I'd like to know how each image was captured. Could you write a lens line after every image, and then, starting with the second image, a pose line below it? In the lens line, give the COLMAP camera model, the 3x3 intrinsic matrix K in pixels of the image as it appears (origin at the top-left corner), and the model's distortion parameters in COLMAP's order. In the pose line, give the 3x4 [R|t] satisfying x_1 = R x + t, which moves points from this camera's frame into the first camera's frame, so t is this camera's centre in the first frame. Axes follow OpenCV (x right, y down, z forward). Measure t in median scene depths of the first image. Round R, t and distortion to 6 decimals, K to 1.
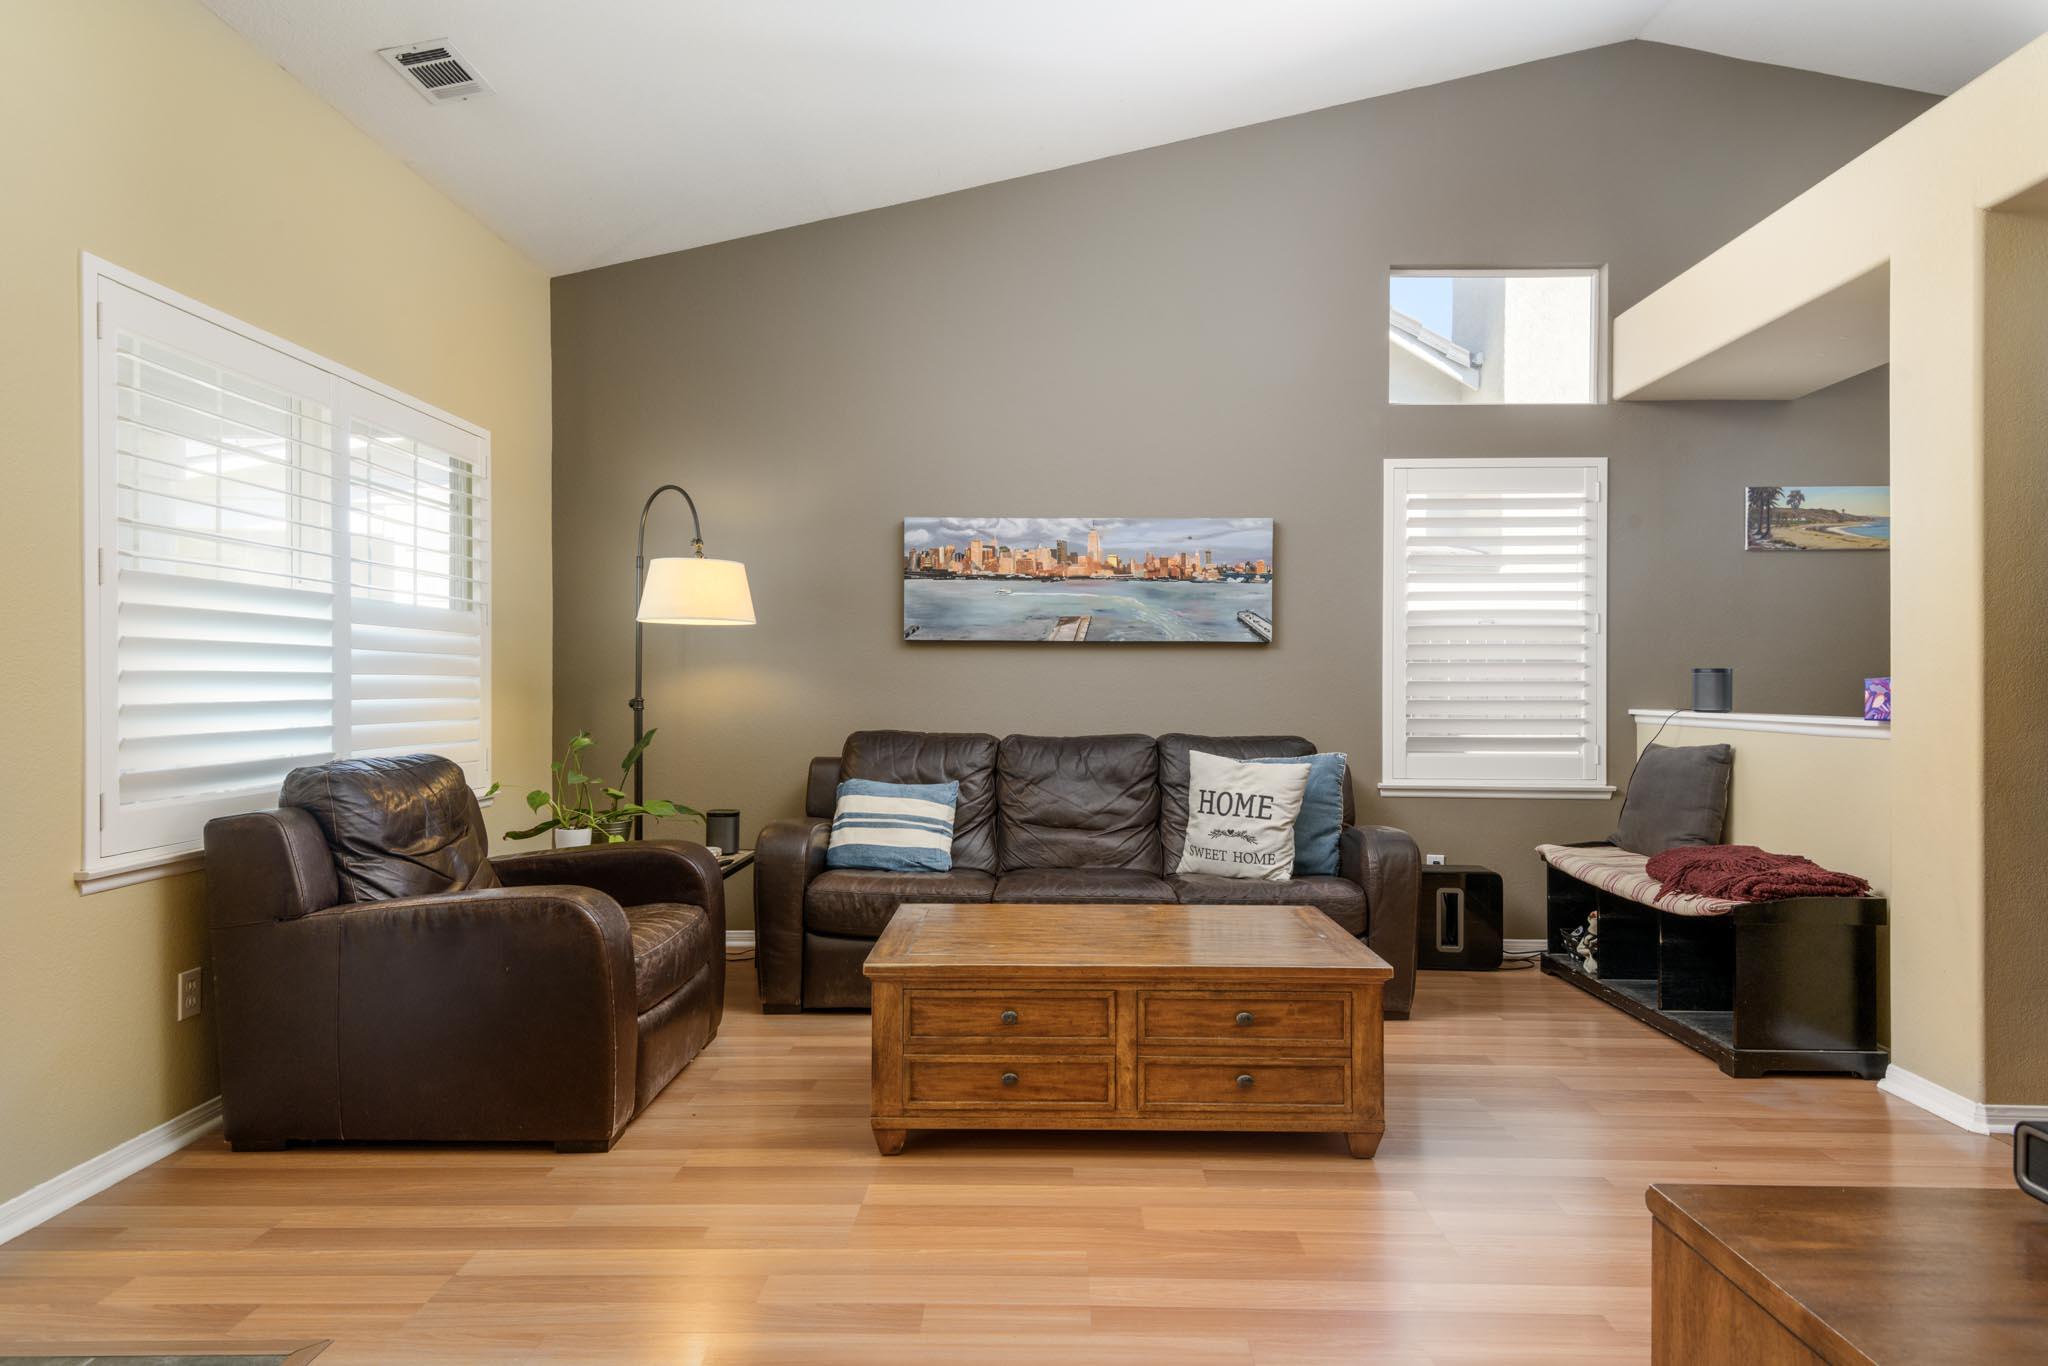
lens RADIAL K [[1168.4, 0, 1024.0], [0, 1168.4, 683.0], [0, 0, 1]] dist [0.029219, -0.000339]
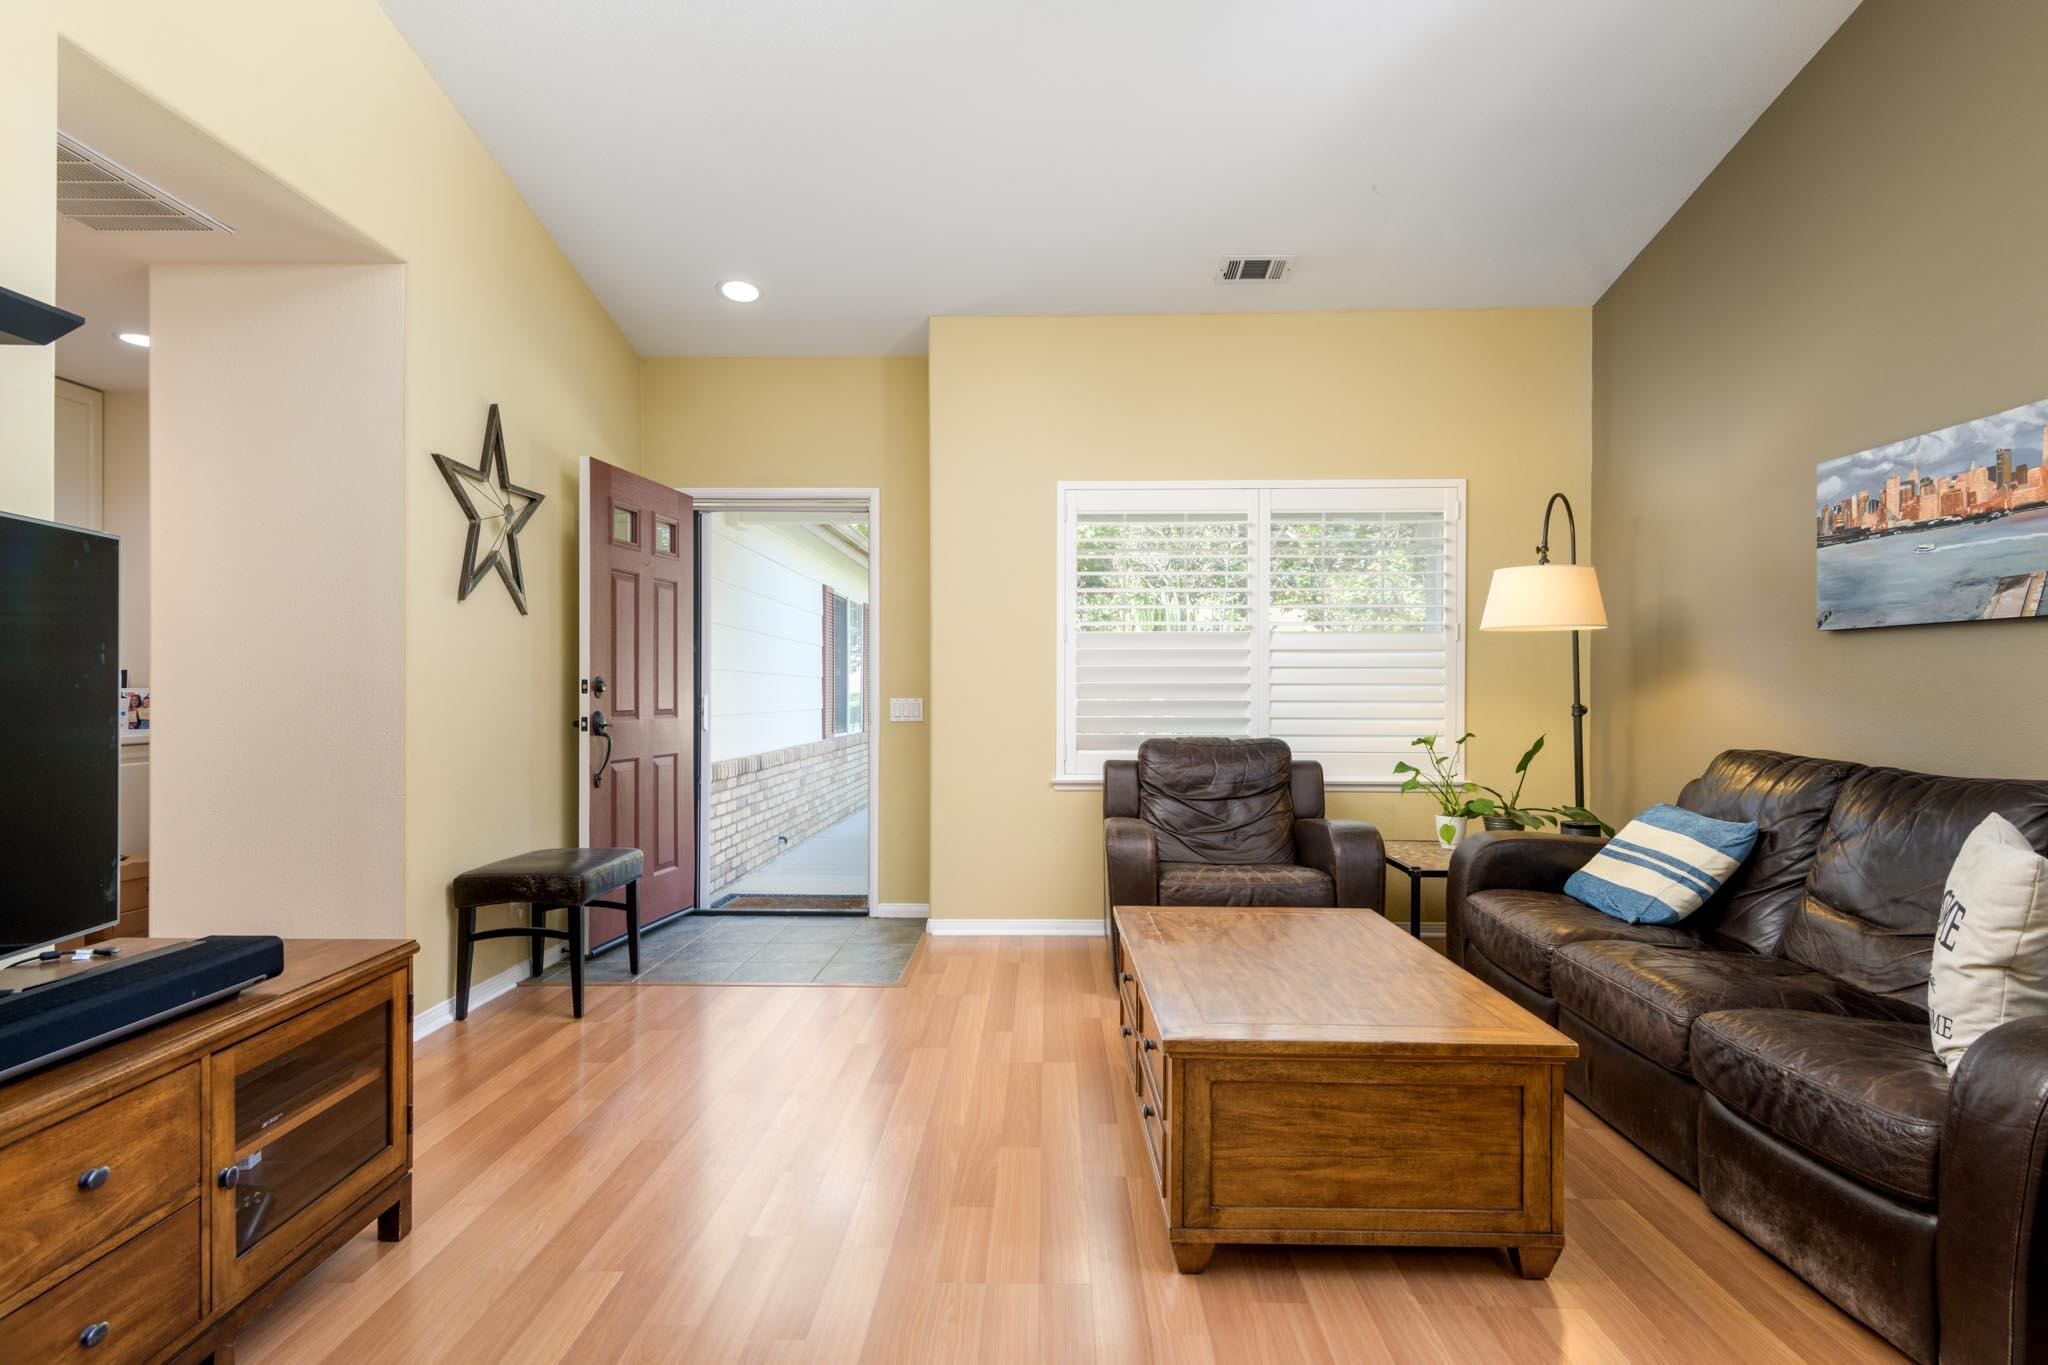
lens RADIAL K [[1099.1, 0, 1035.1], [0, 1099.1, 691.2], [0, 0, 1]] dist [0.036816, -0.000144]
pose [[0.007099, 0.002275, -0.999972, 0.605592], [-0.001946, 0.999996, 0.002261, 0.000749], [0.999973, 0.001930, 0.007103, 0.505869]]
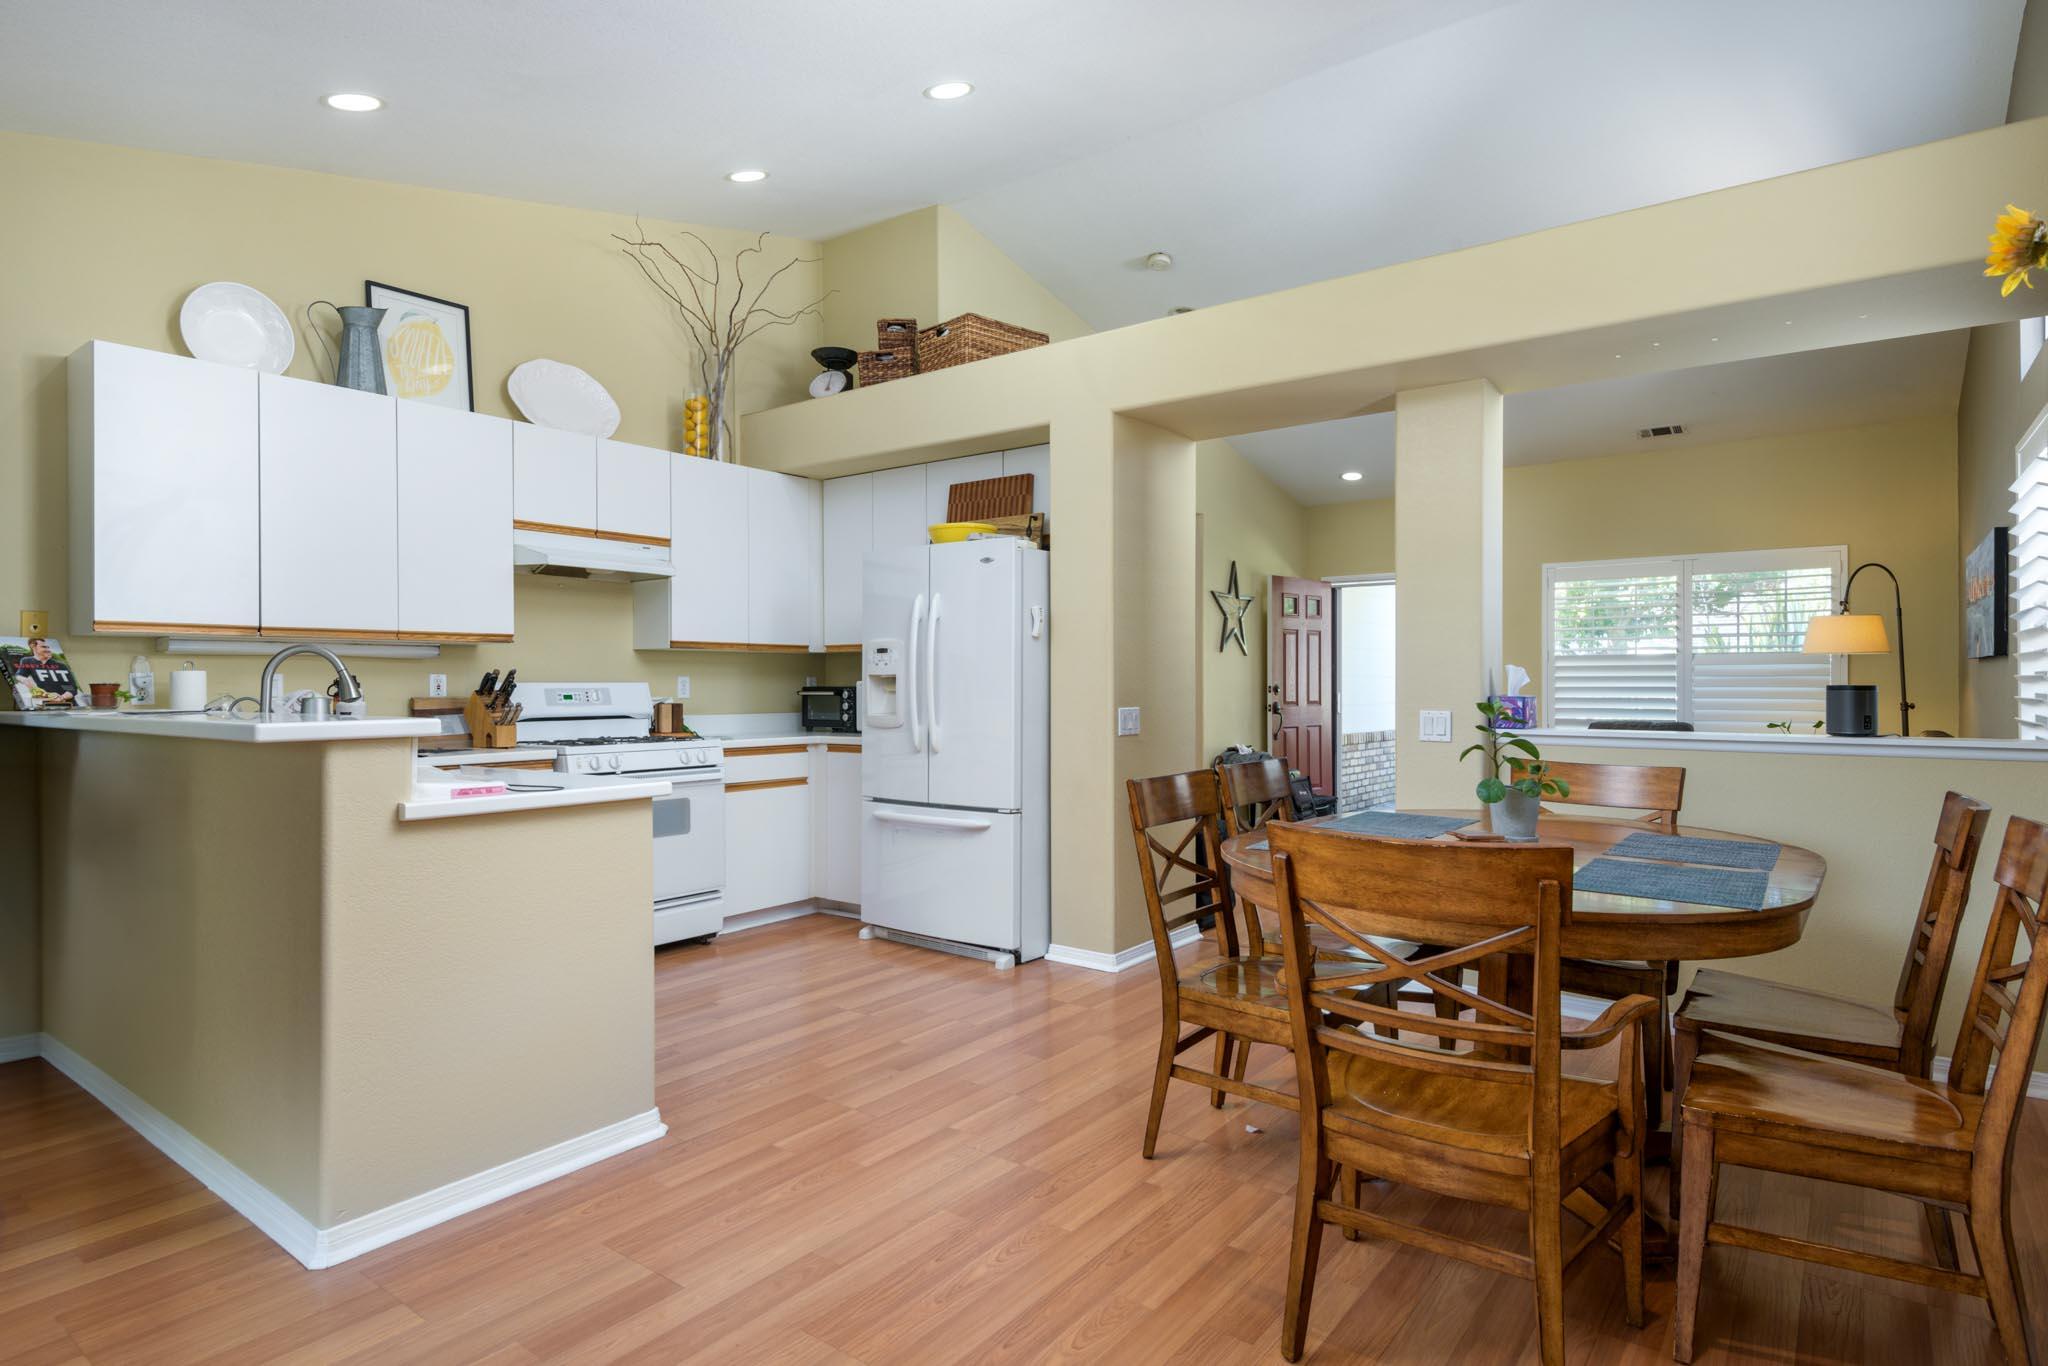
lens RADIAL K [[1099.1, 0, 1035.1], [0, 1099.1, 691.7], [0, 0, 1]] dist [0.036816, -0.000144]
pose [[-0.581841, 0.007443, -0.813269, 1.412196], [0.000503, 0.999961, 0.008792, -0.012877], [0.813303, 0.004706, -0.581822, 0.891830]]
